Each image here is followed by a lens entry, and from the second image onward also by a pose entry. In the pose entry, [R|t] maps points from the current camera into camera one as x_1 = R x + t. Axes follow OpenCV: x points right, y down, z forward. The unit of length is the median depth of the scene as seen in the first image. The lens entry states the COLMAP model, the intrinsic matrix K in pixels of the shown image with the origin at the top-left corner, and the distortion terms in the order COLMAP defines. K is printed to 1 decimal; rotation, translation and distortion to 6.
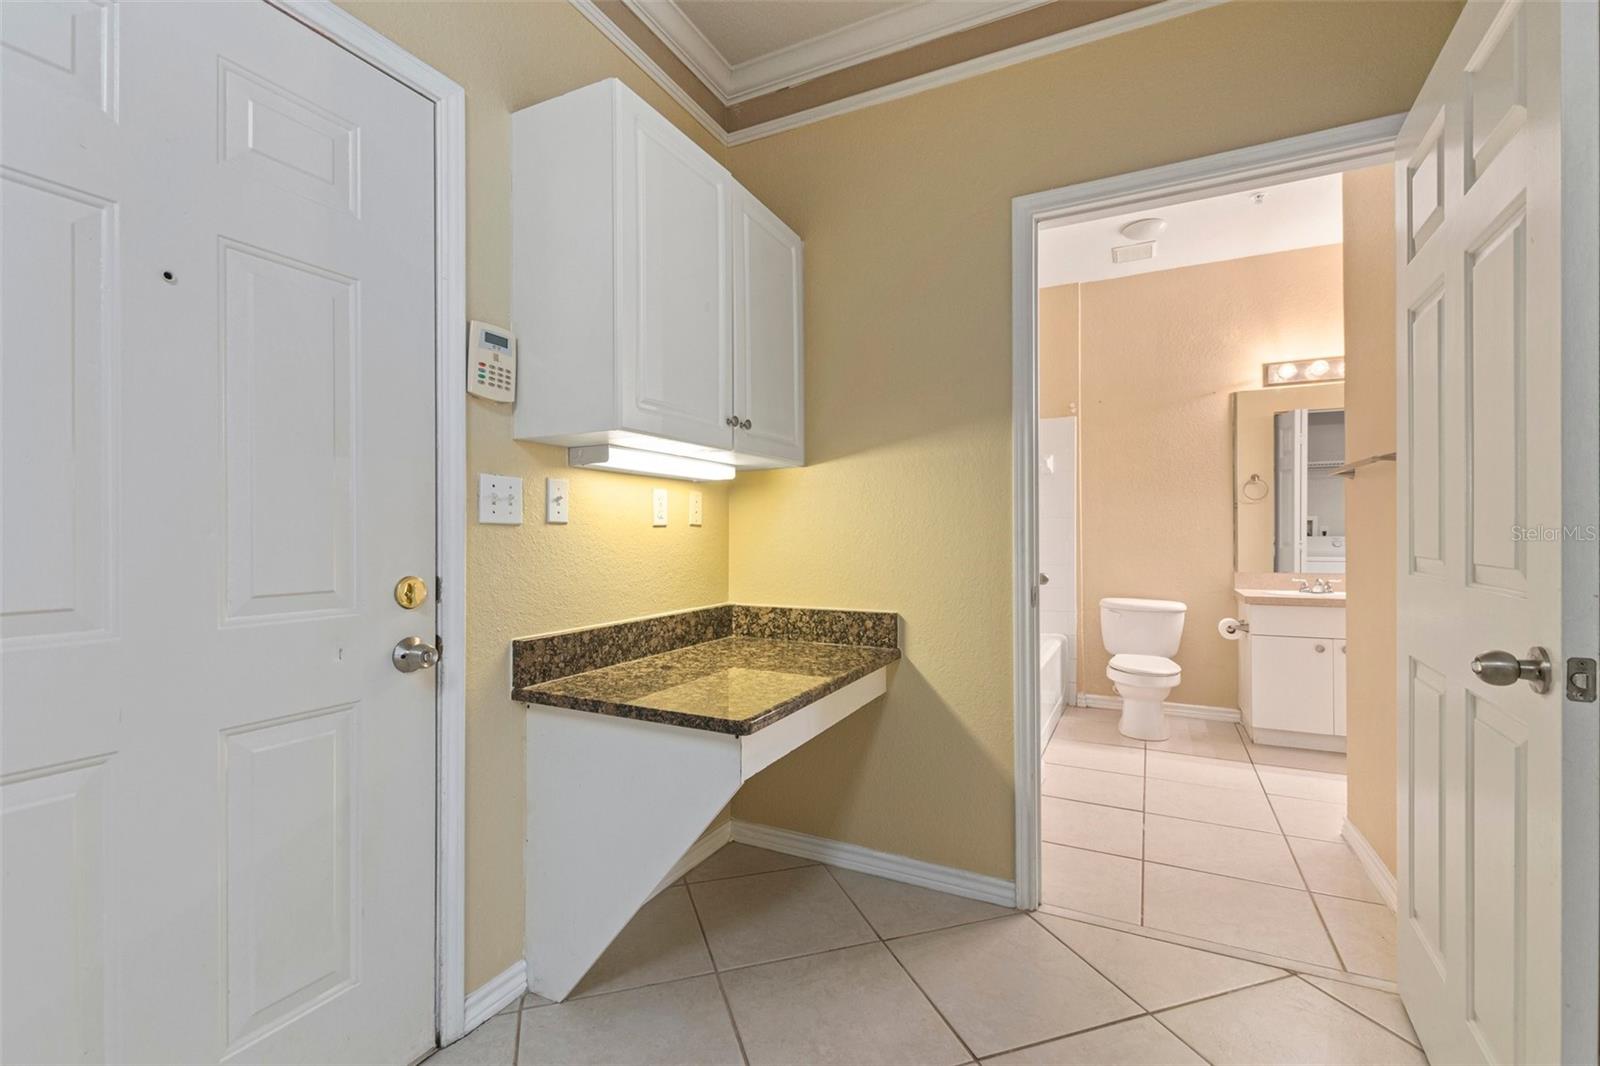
lens RADIAL K [[700.6, 0, 794.3], [0, 700.6, 534.6], [0, 0, 1]] dist [0.012681, -0.003212]
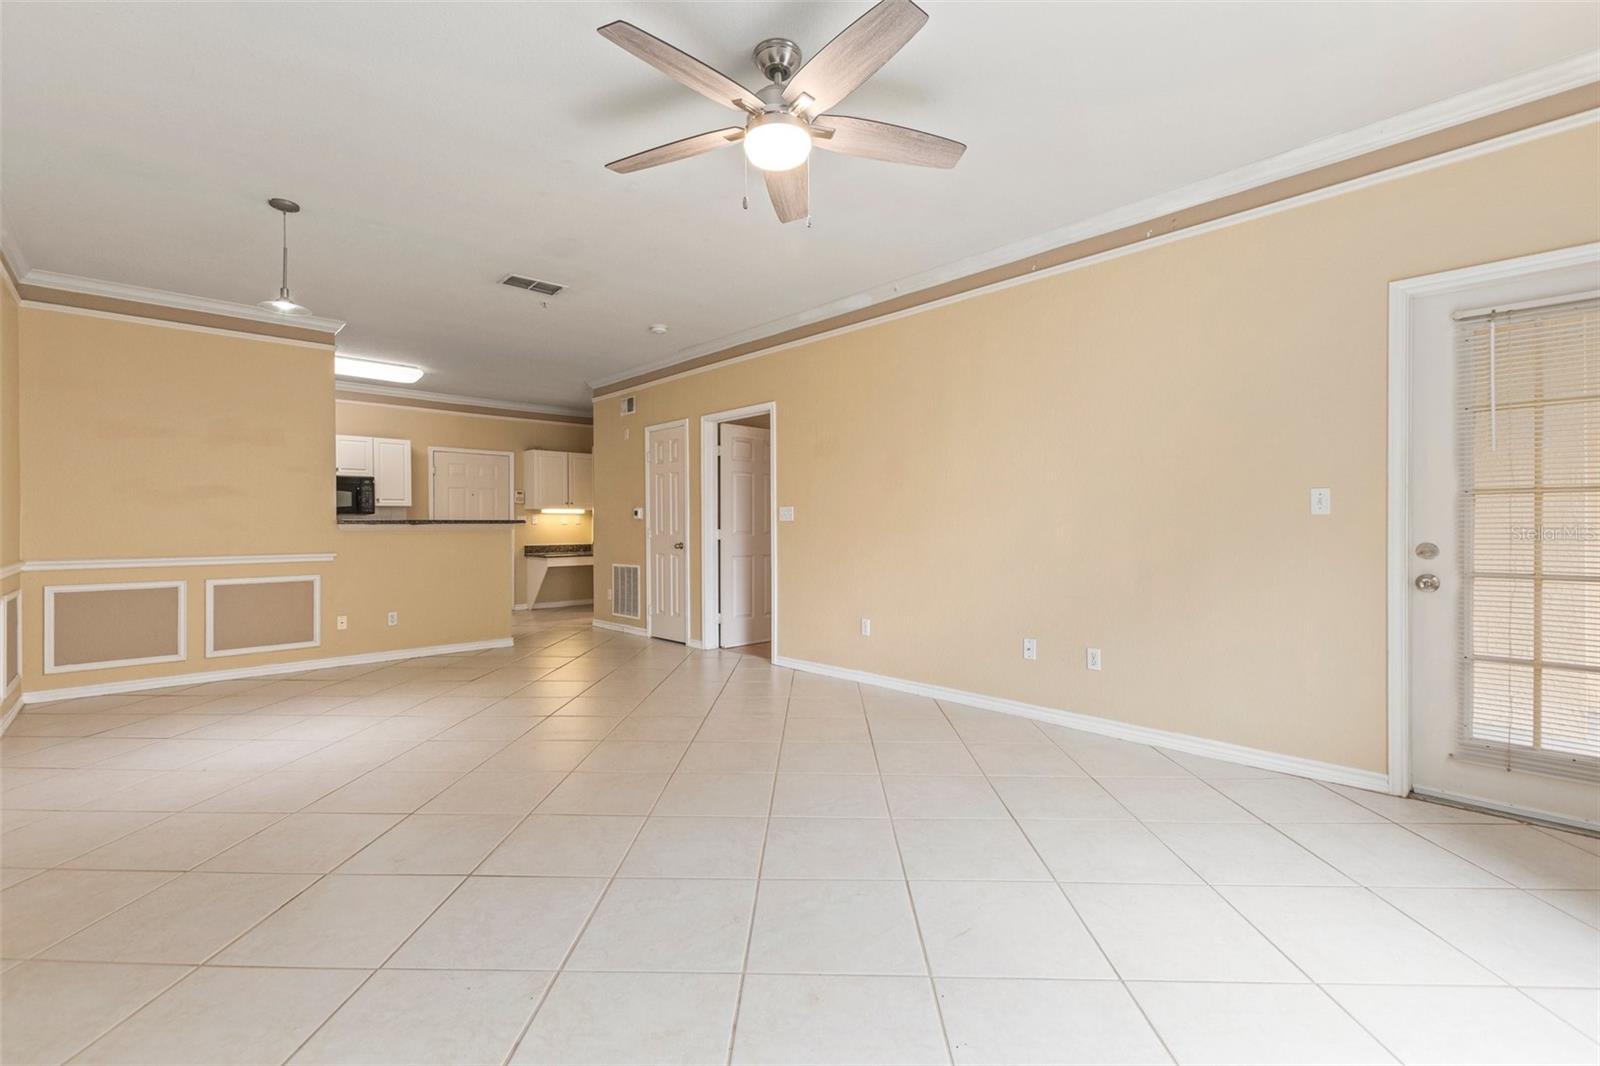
lens RADIAL K [[700.6, 0, 783.8], [0, 700.6, 525.7], [0, 0, 1]] dist [0.012681, -0.003212]
pose [[0.934551, 0.000668, -0.355829, 2.489995], [-0.000012, 0.999998, 0.001844, -0.011755], [0.355830, -0.001719, 0.934549, -2.467107]]
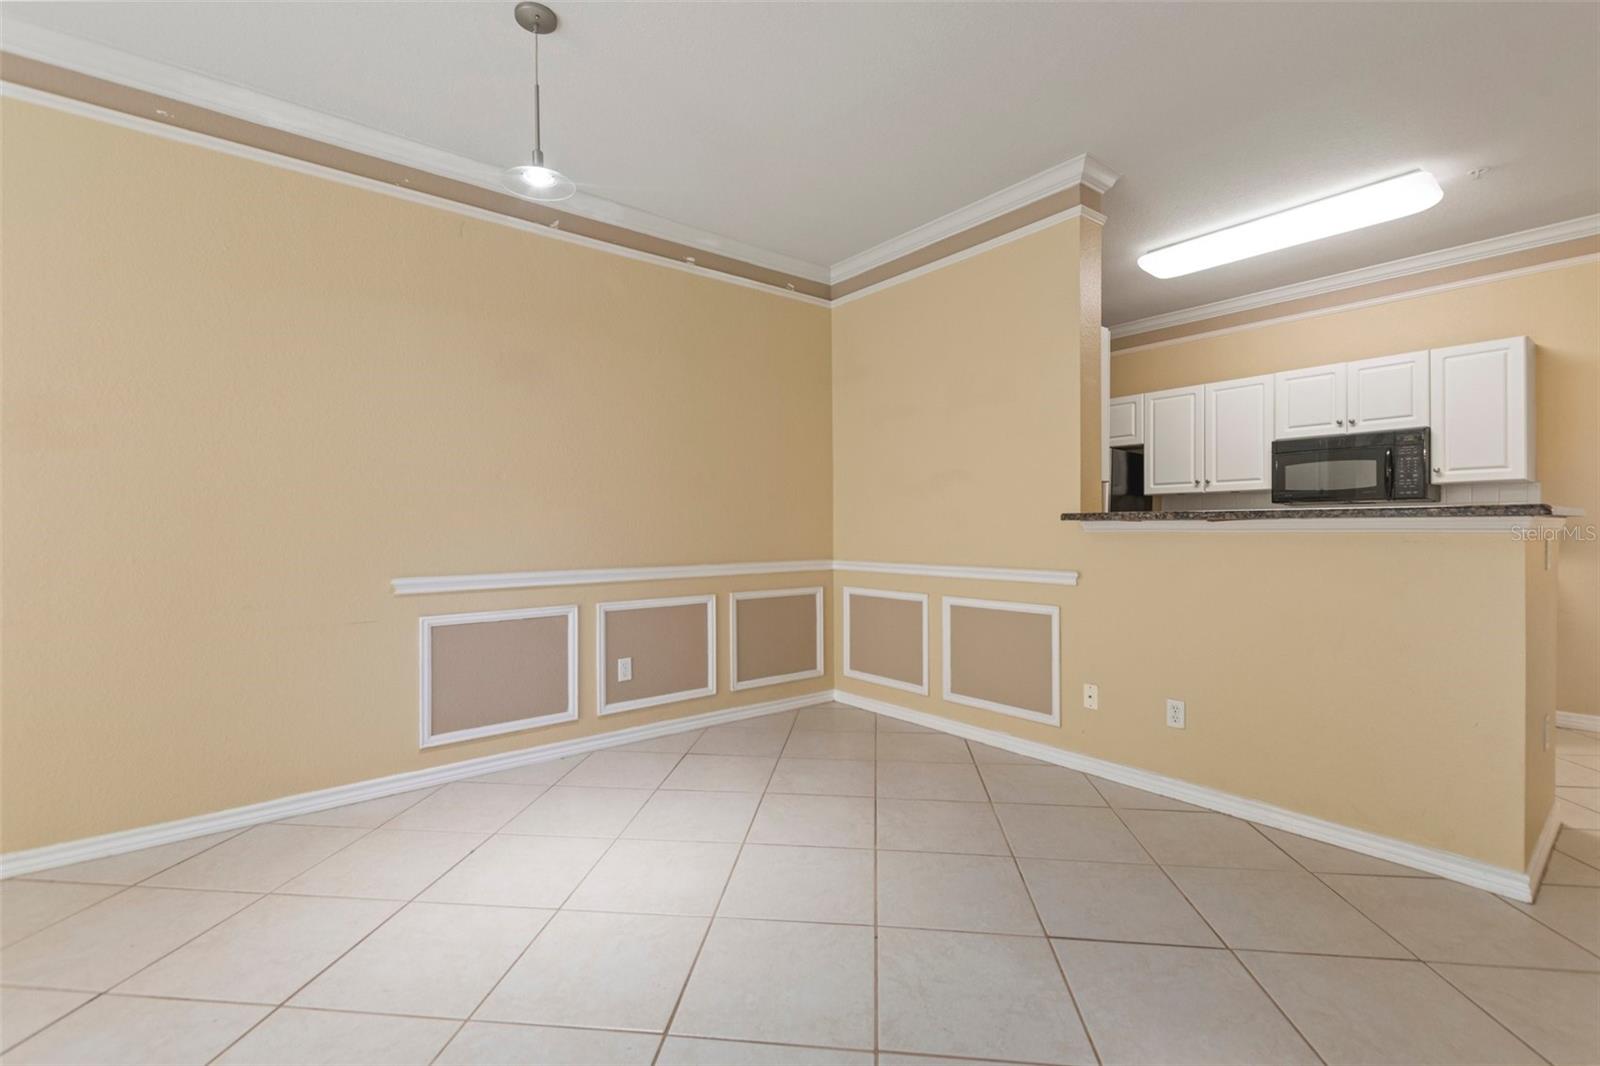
lens RADIAL K [[700.6, 0, 793.6], [0, 700.6, 533.3], [0, 0, 1]] dist [0.012681, -0.003212]
pose [[-0.413941, 0.013349, -0.910206, 1.691248], [0.006343, 0.999910, 0.011780, -0.008147], [0.910281, -0.000897, -0.413989, -0.736129]]
